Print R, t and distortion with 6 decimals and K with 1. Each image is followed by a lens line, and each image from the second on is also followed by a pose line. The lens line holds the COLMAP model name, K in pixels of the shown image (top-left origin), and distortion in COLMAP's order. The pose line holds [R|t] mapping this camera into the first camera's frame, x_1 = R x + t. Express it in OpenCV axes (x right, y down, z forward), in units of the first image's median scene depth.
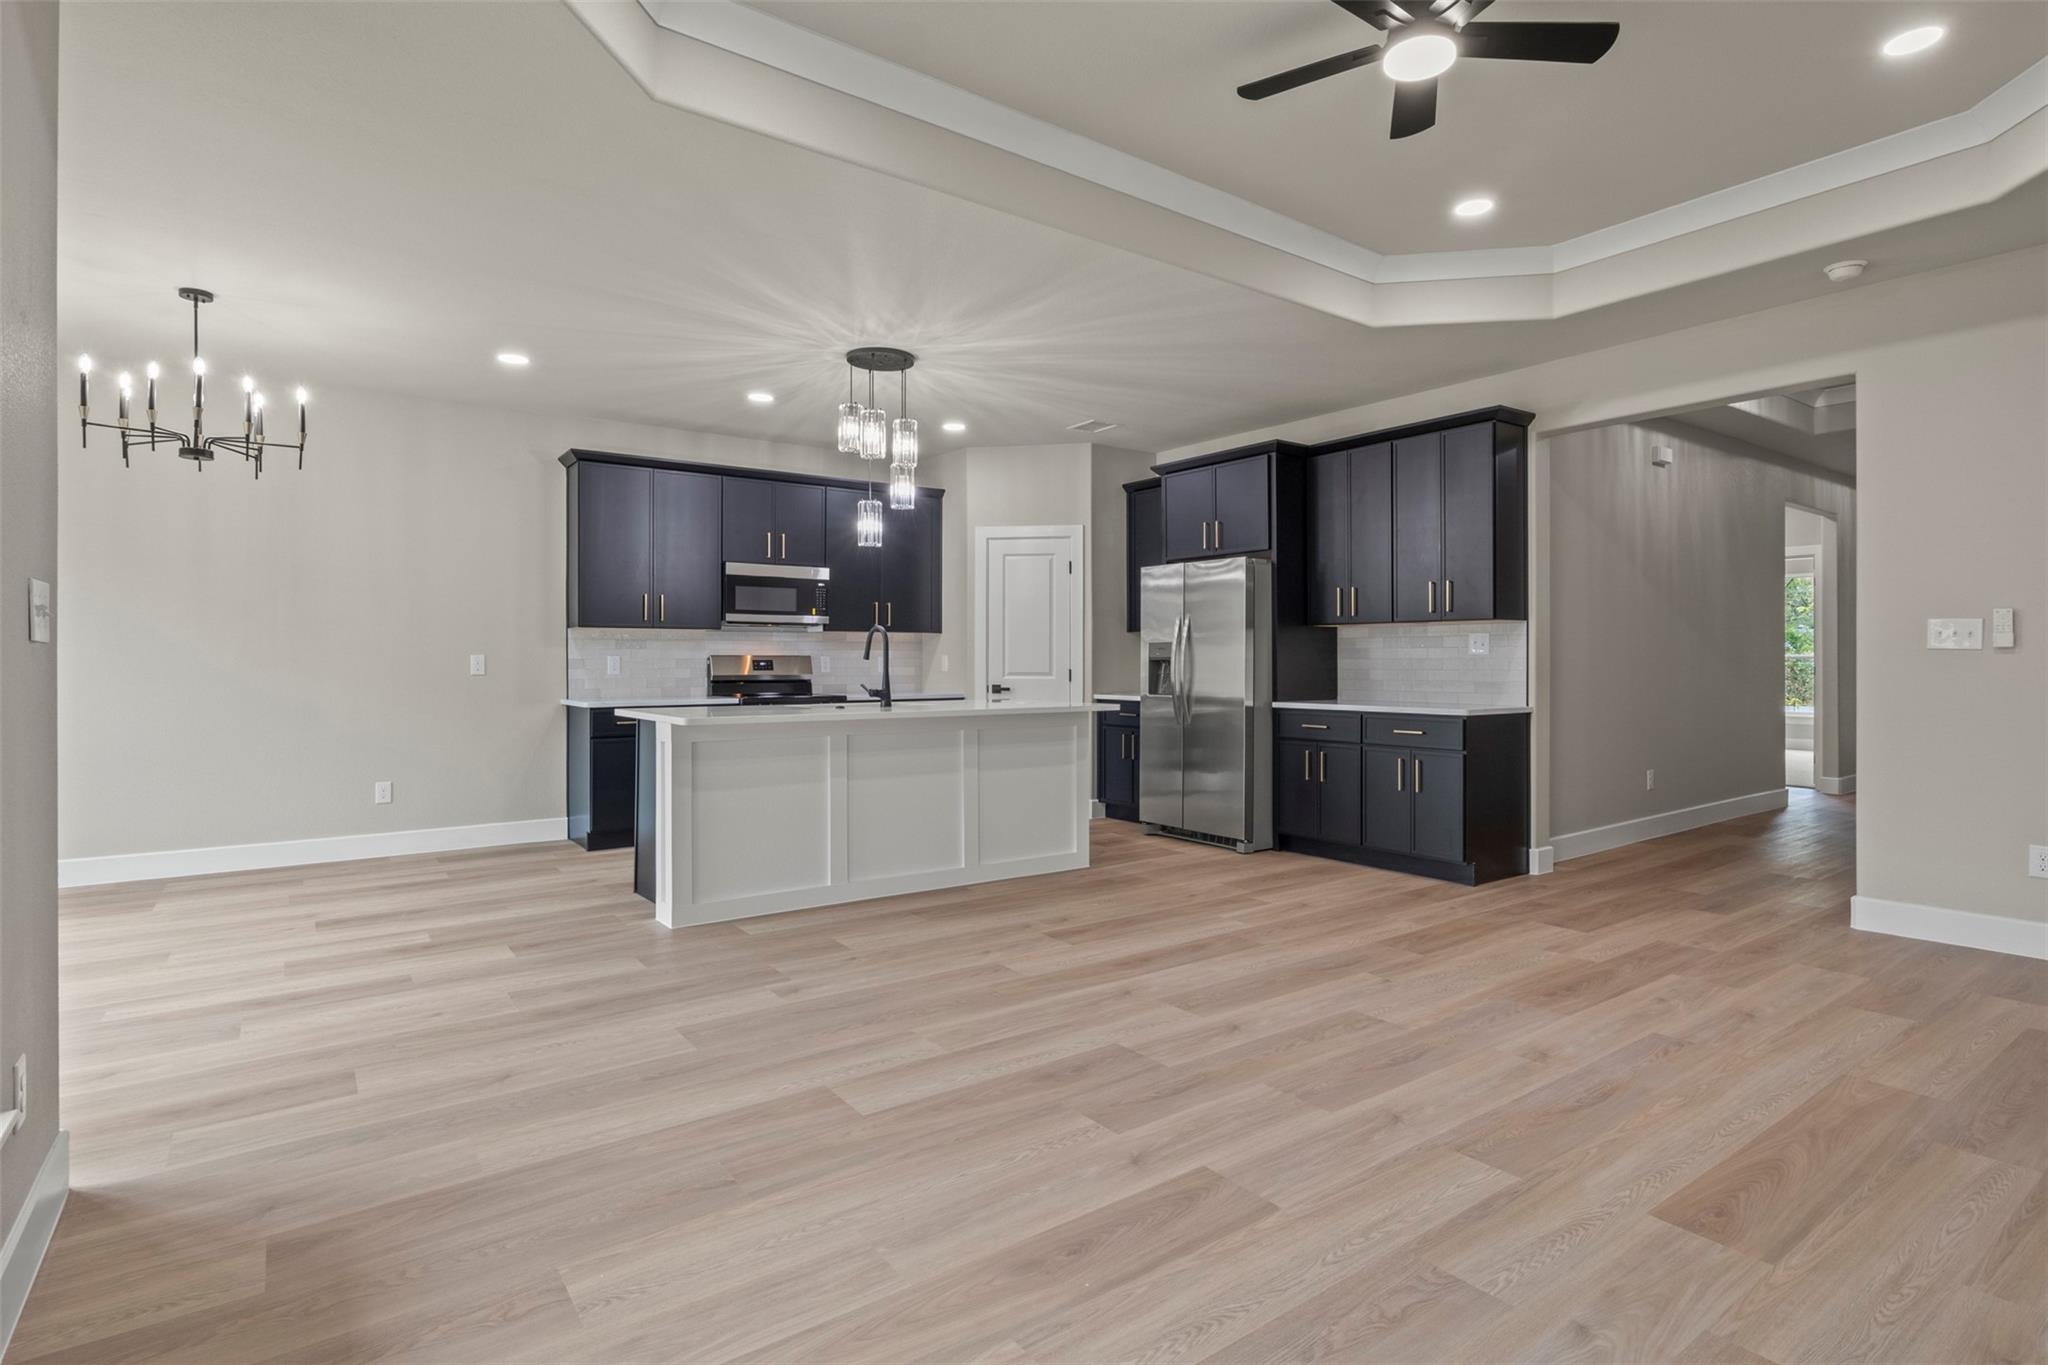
lens RADIAL K [[1021.6, 0, 1024.5], [0, 1021.6, 652.0], [0, 0, 1]] dist [-0.009296, -0.000642]
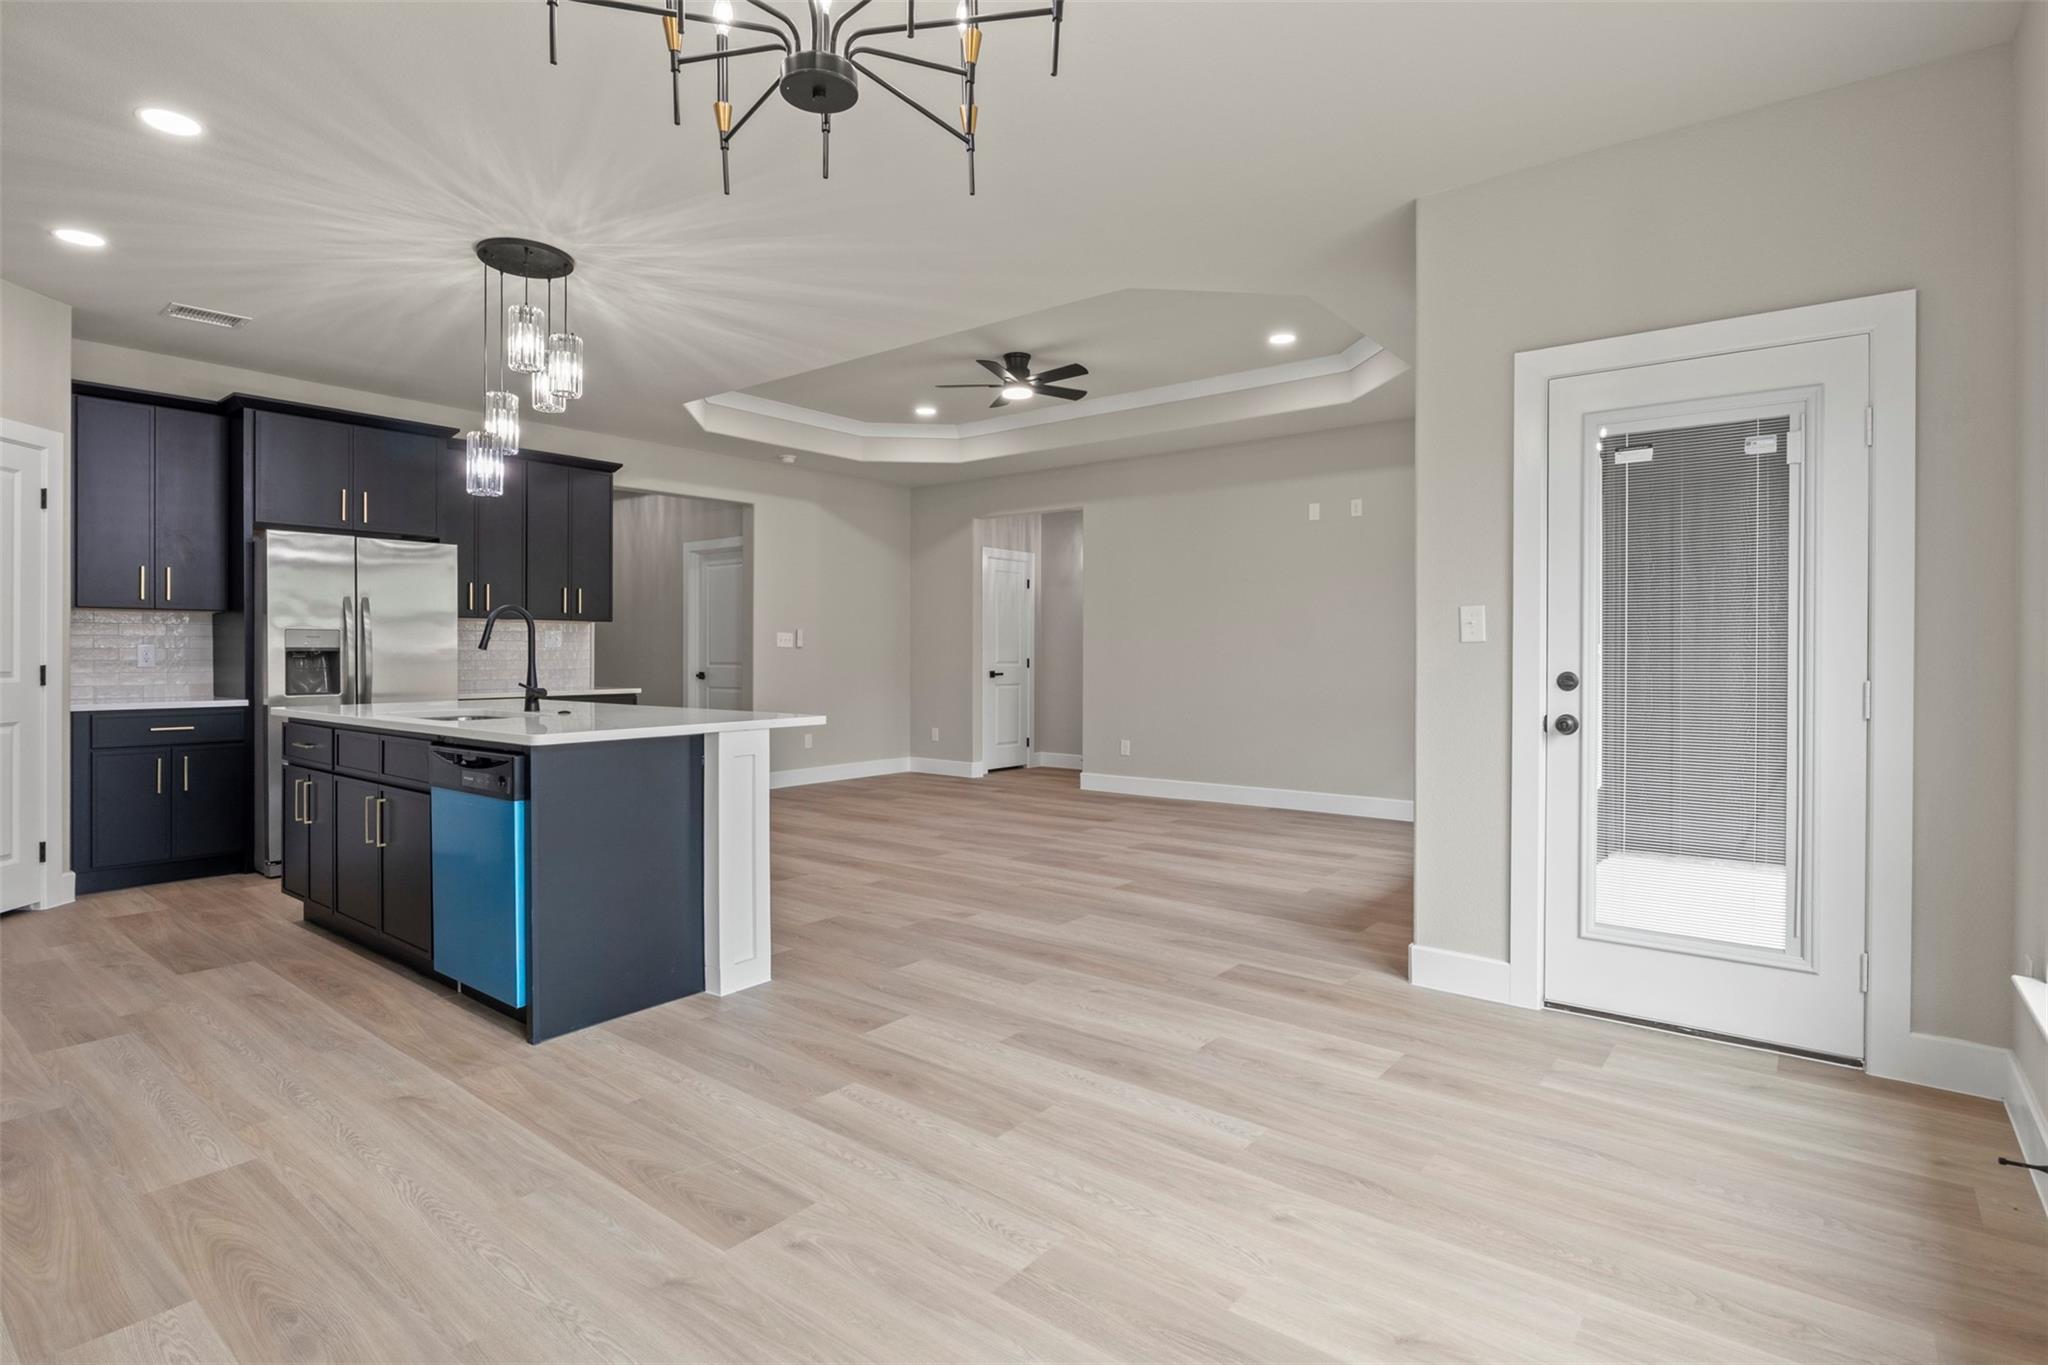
lens RADIAL K [[1021.6, 0, 1024.5], [0, 1021.6, 652.0], [0, 0, 1]] dist [-0.009296, -0.000642]
pose [[-0.267406, 0.002721, 0.963580, -0.971013], [-0.008842, 0.999947, -0.005278, 0.008775], [-0.963543, -0.009932, -0.267368, 0.838535]]
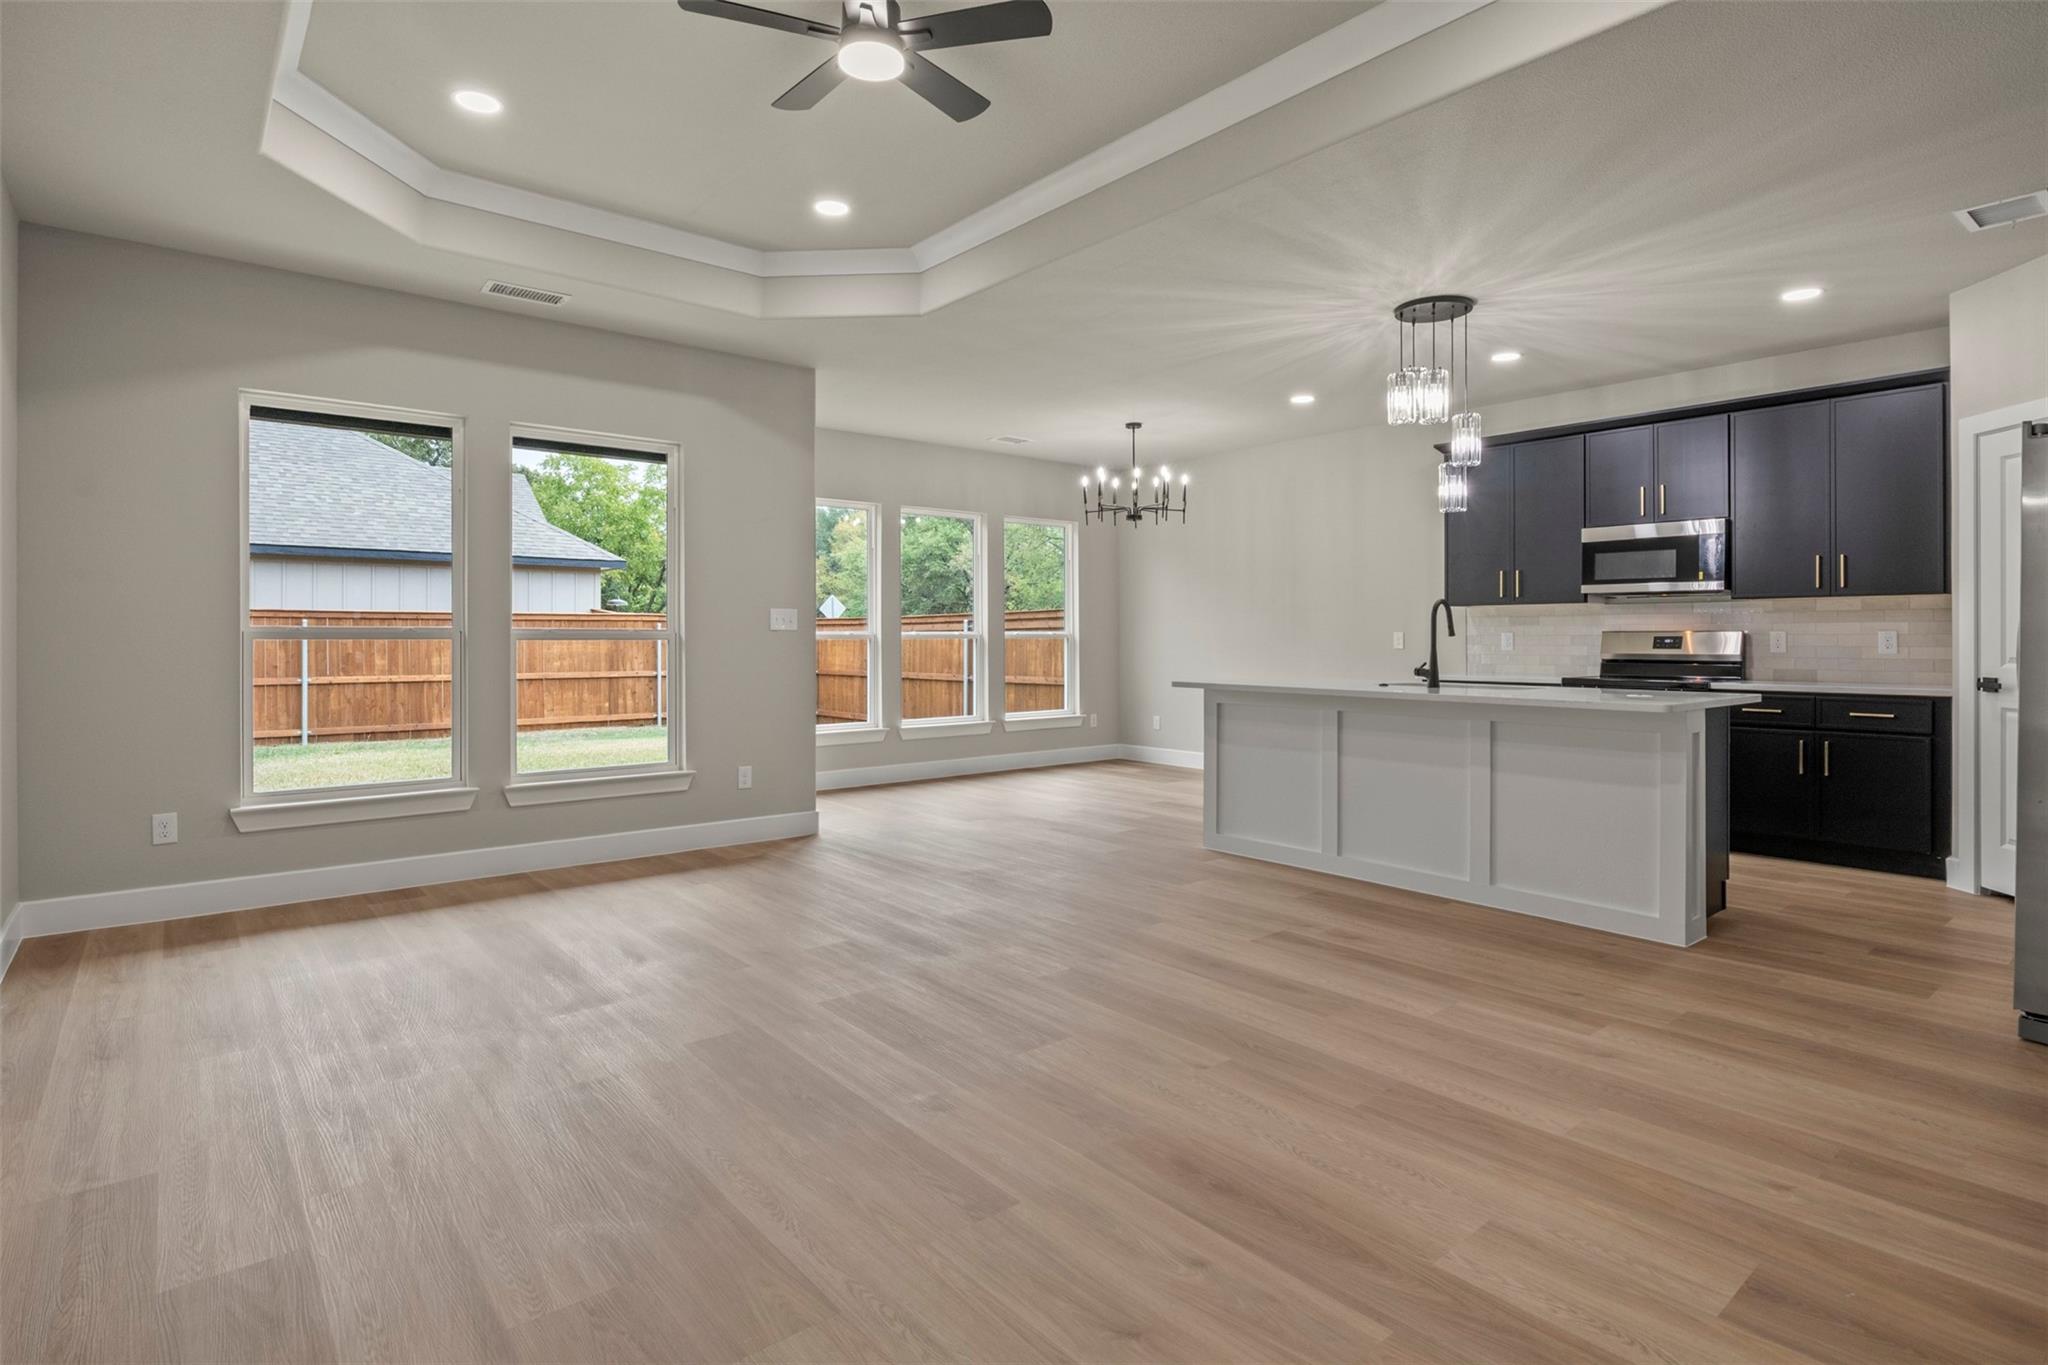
lens RADIAL K [[1035.7, 0, 1021.8], [0, 1035.7, 634.6], [0, 0, 1]] dist [-0.004443, -0.000976]
pose [[0.064379, -0.001397, -0.997925, 0.760175], [0.008526, 0.999963, -0.000850, 0.003408], [0.997889, -0.008454, 0.064388, 0.565905]]
